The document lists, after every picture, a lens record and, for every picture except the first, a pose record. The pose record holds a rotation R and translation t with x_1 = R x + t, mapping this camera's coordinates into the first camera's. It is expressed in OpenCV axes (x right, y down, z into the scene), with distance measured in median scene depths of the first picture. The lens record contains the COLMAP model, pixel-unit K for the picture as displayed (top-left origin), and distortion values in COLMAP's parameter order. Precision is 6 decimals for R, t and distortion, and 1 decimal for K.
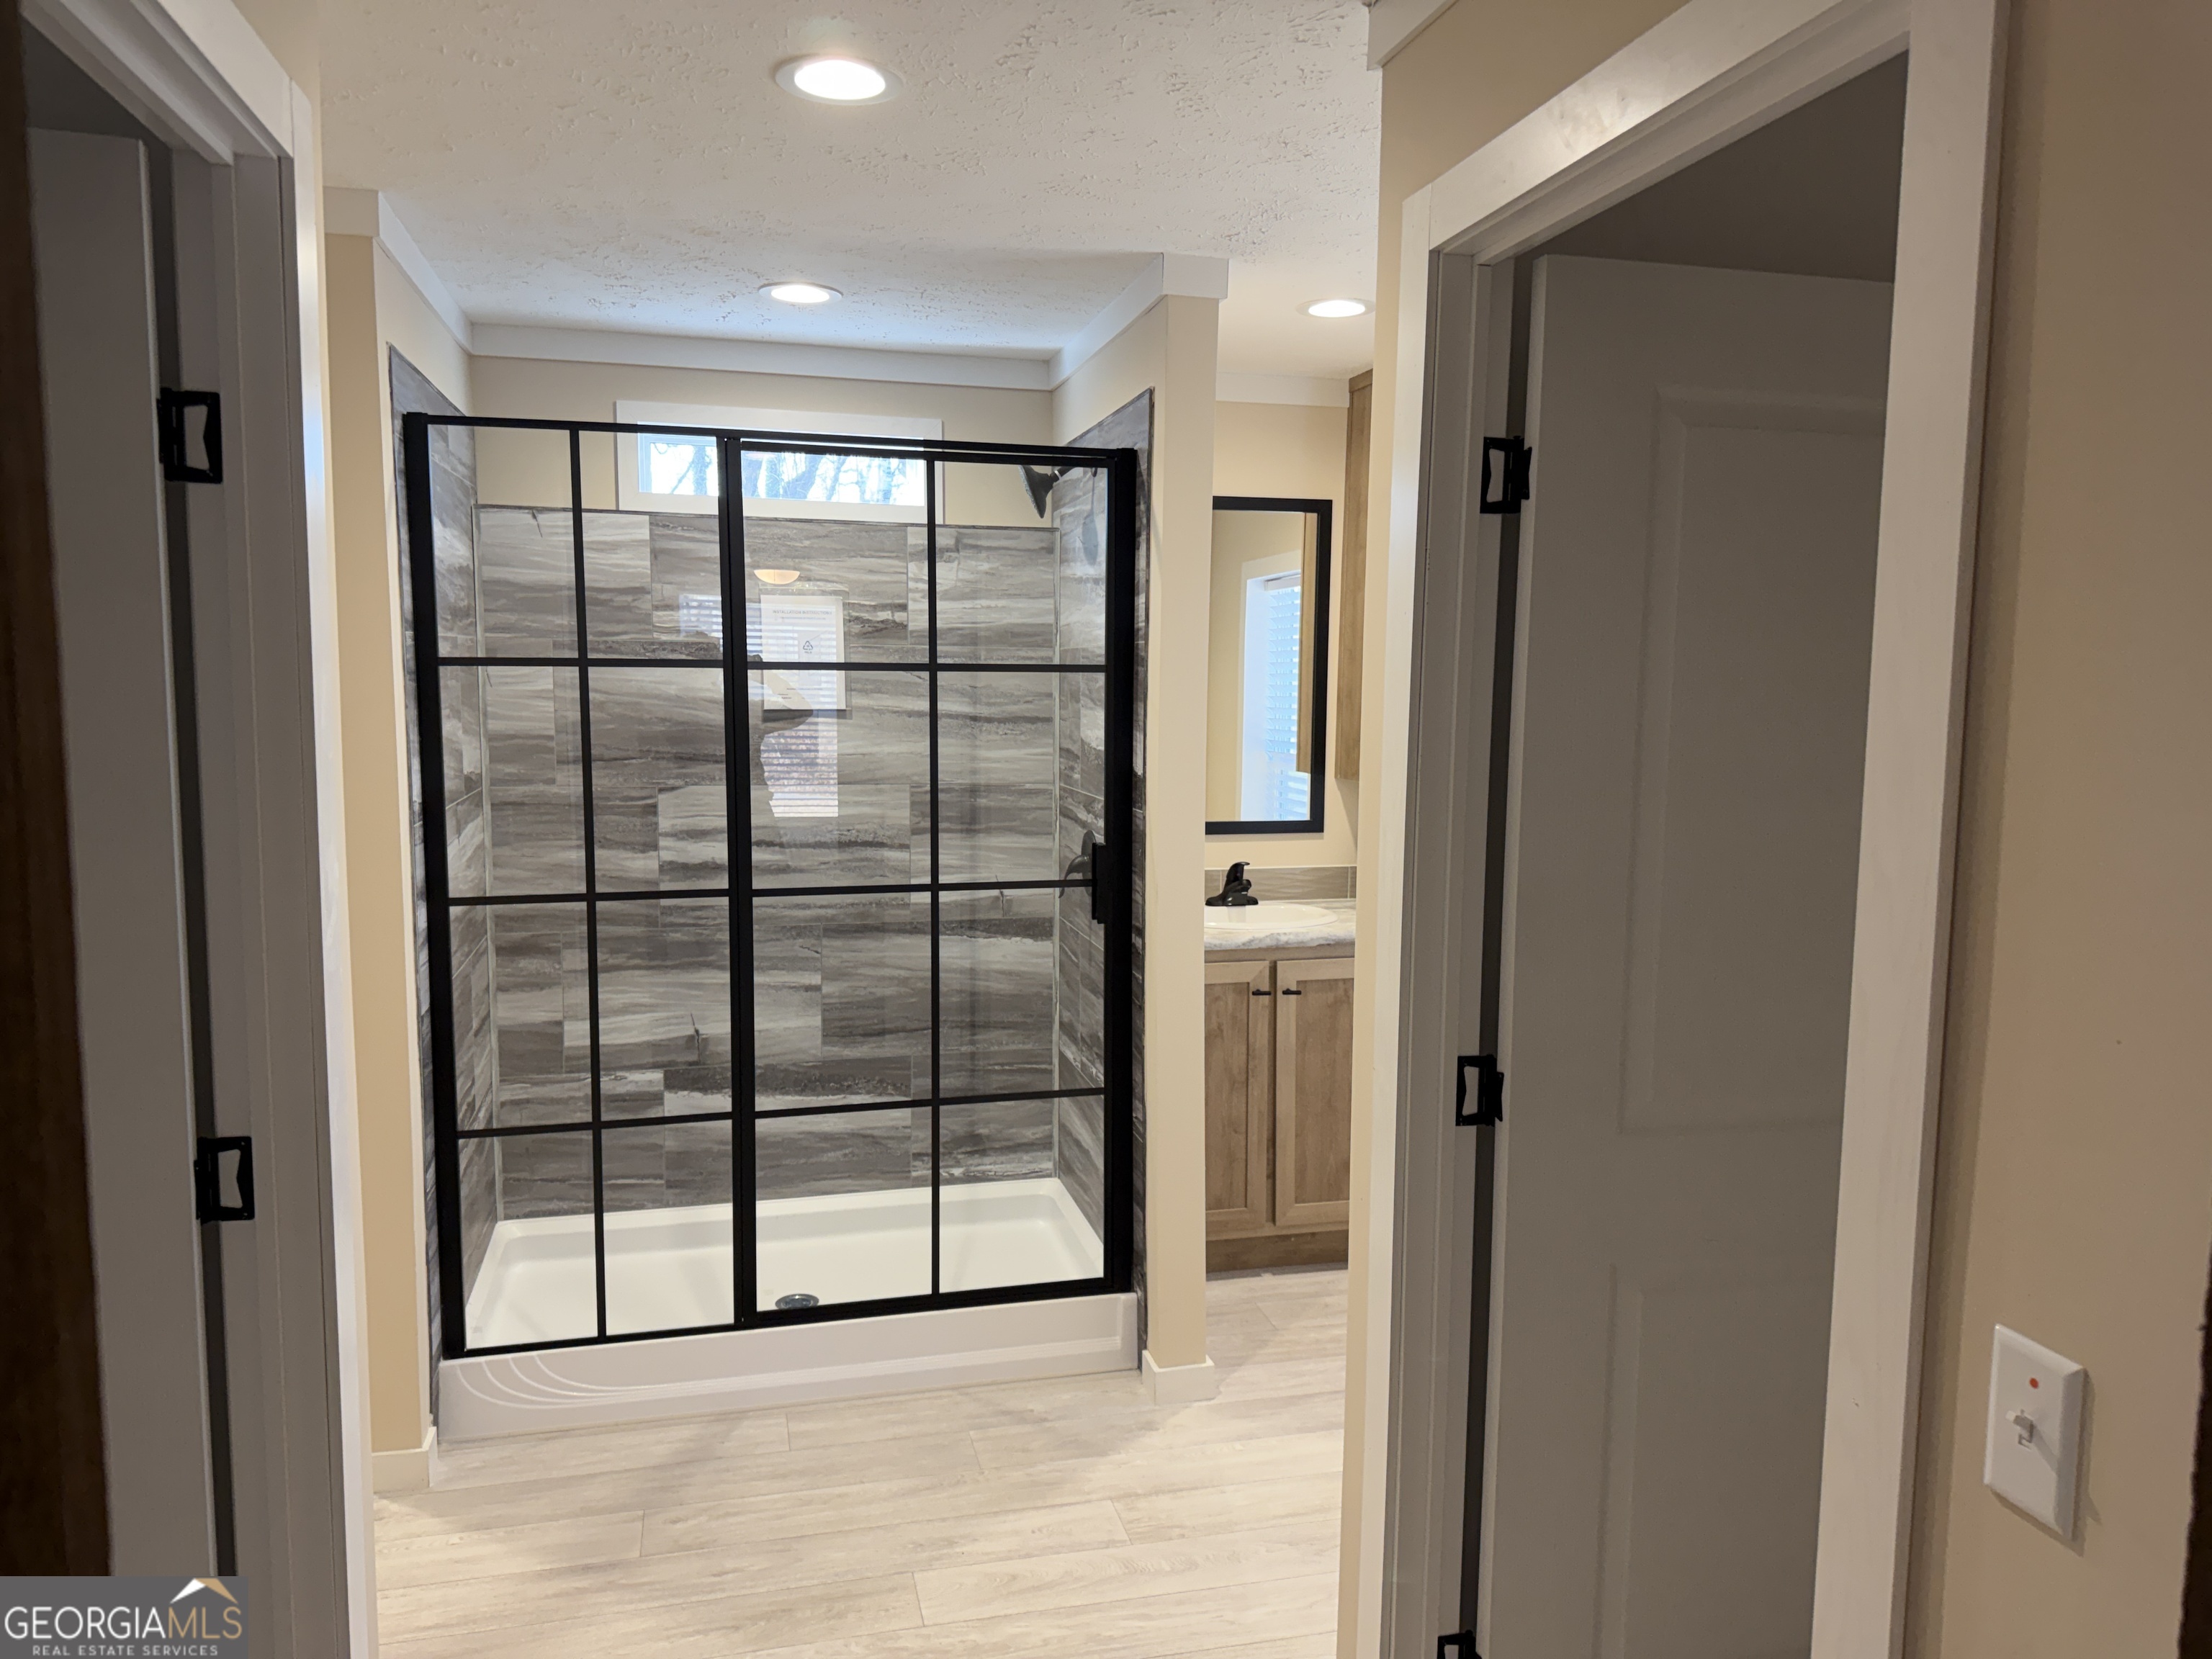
lens RADIAL K [[1460.9, 0, 1065.6], [0, 1460.9, 825.5], [0, 0, 1]] dist [0.075943, -0.028845]
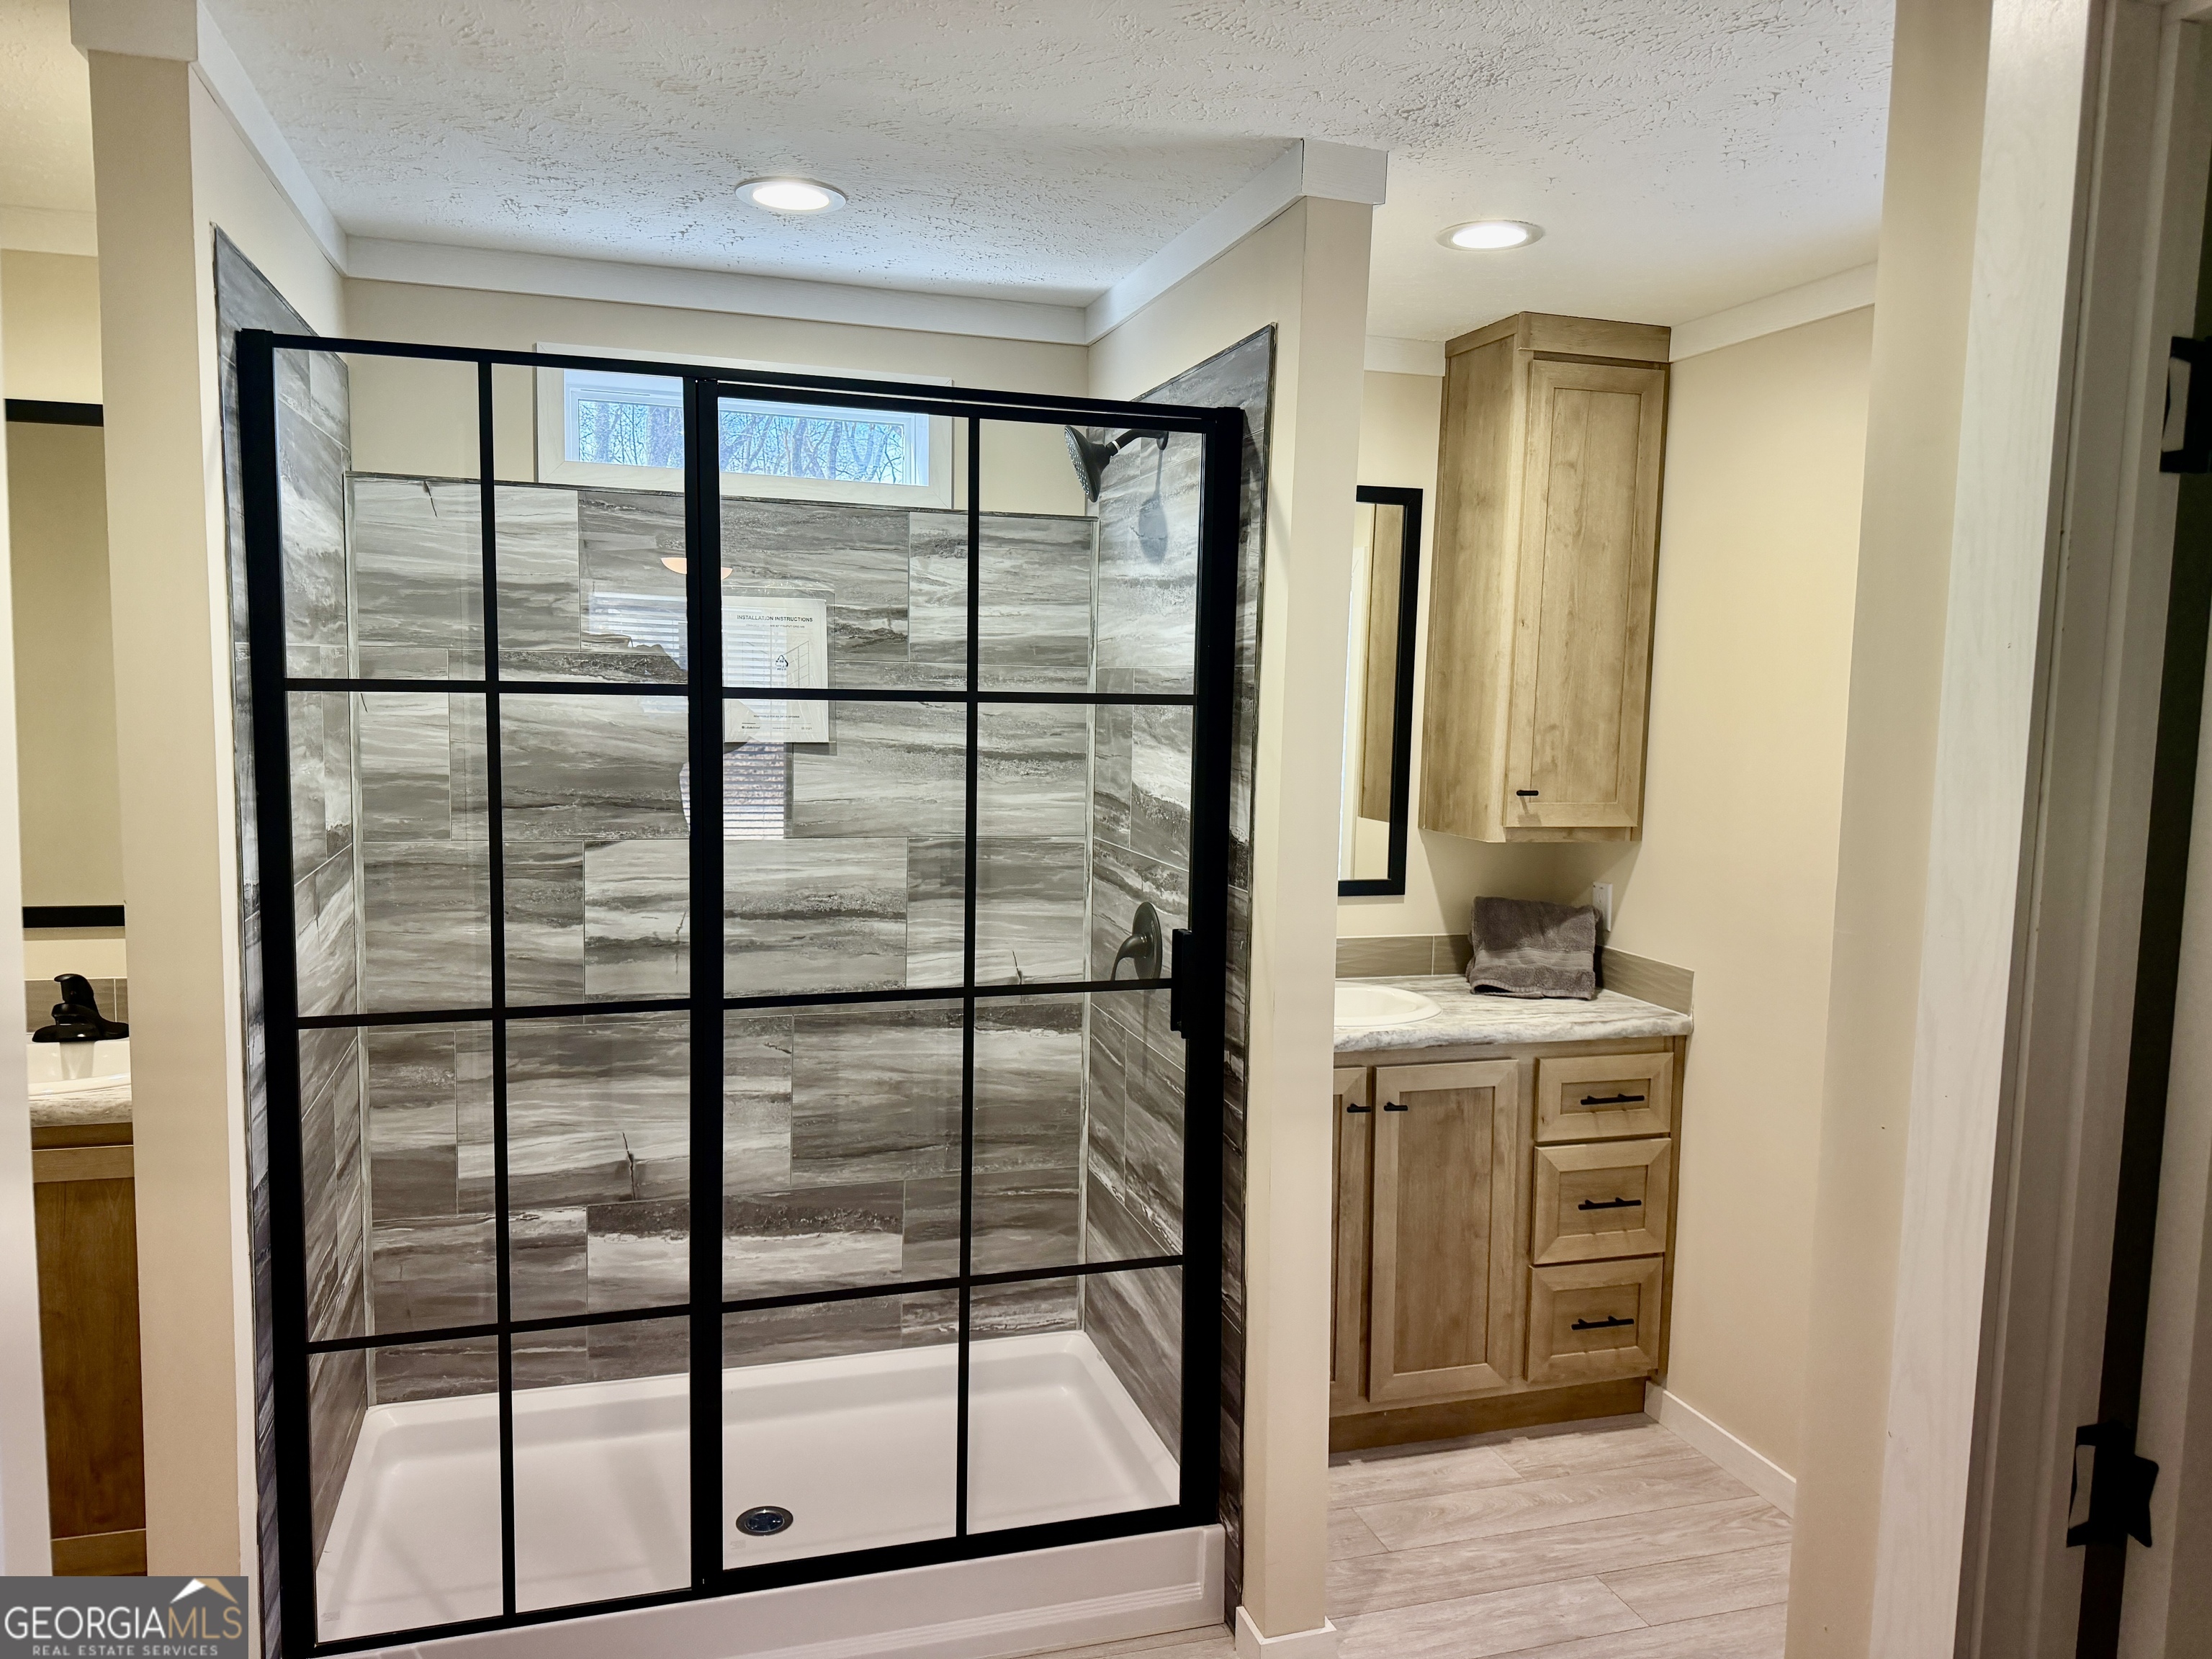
lens RADIAL K [[1549.4, 0, 1073.1], [0, 1549.4, 830.9], [0, 0, 1]] dist [0.071946, -0.090987]
pose [[0.998876, 0.007563, 0.046790, -0.062544], [-0.007180, 0.999939, -0.008352, -0.028392], [-0.046851, 0.008007, 0.998870, 0.177928]]
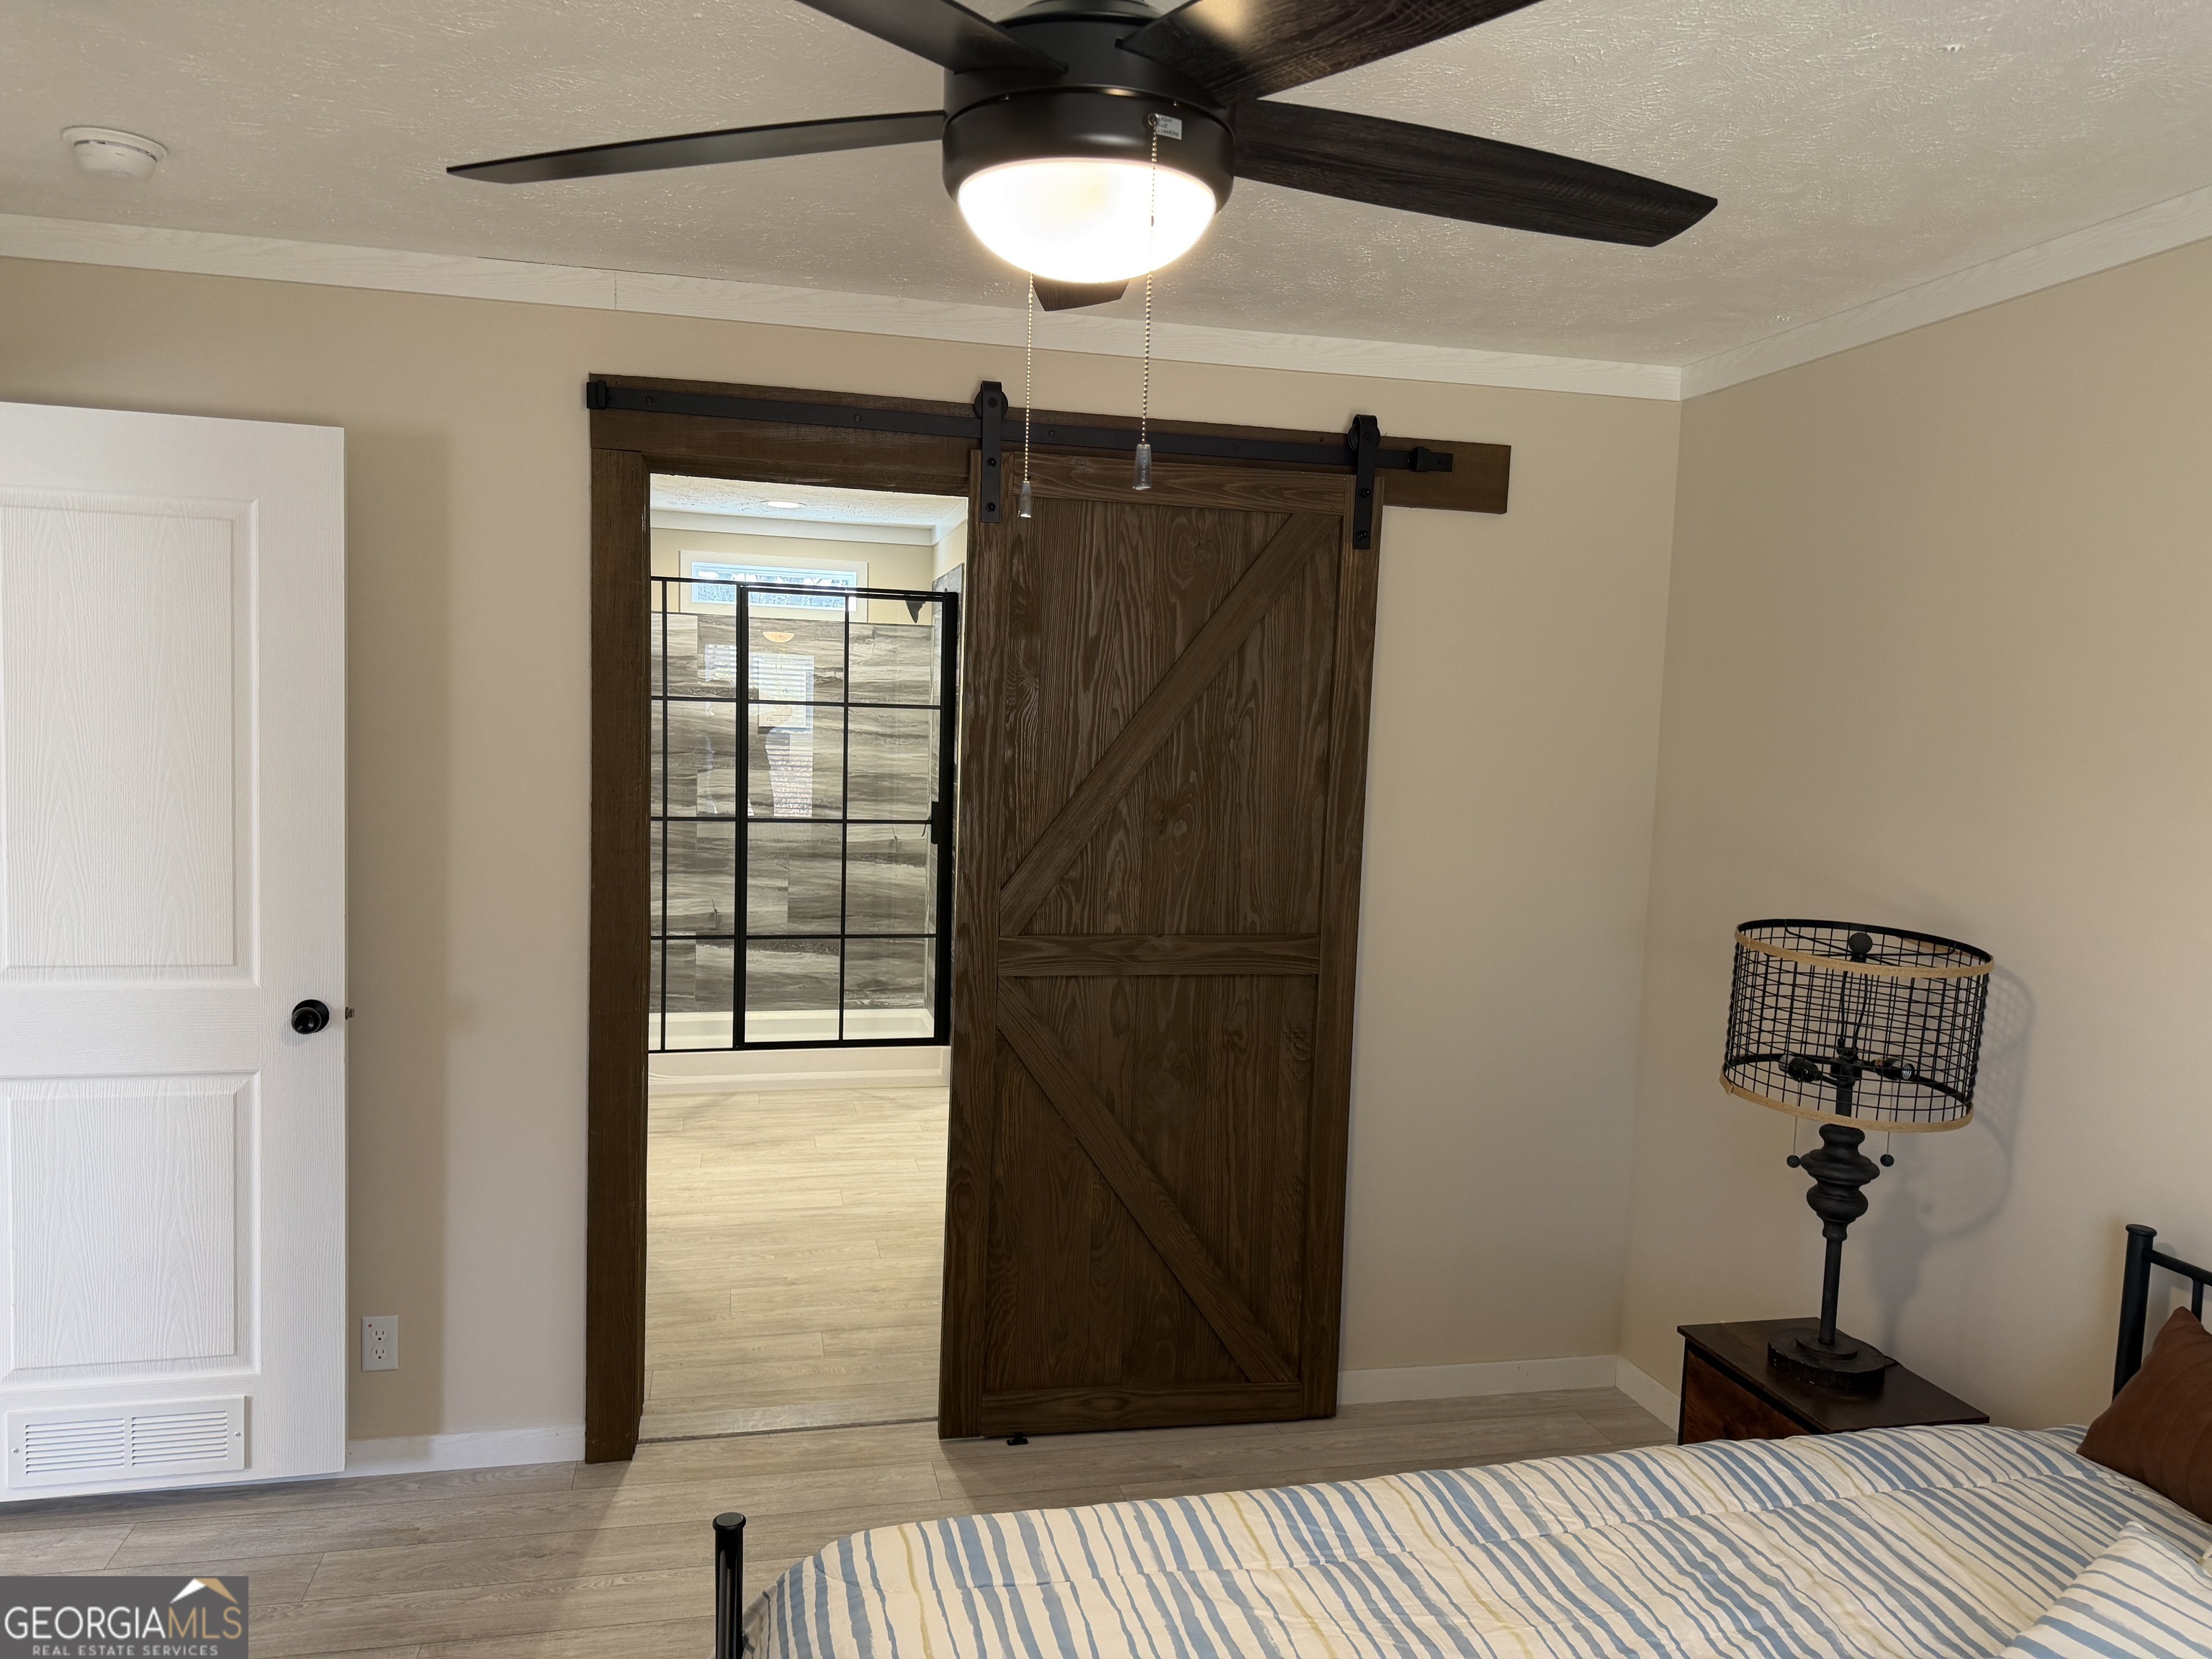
lens RADIAL K [[1460.9, 0, 1084.0], [0, 1460.9, 826.0], [0, 0, 1]] dist [0.075943, -0.028845]
pose [[0.999733, 0.023115, 0.000556, 0.198065], [-0.023092, 0.999365, -0.027154, 0.084263], [-0.001184, 0.027134, 0.999631, -0.805206]]
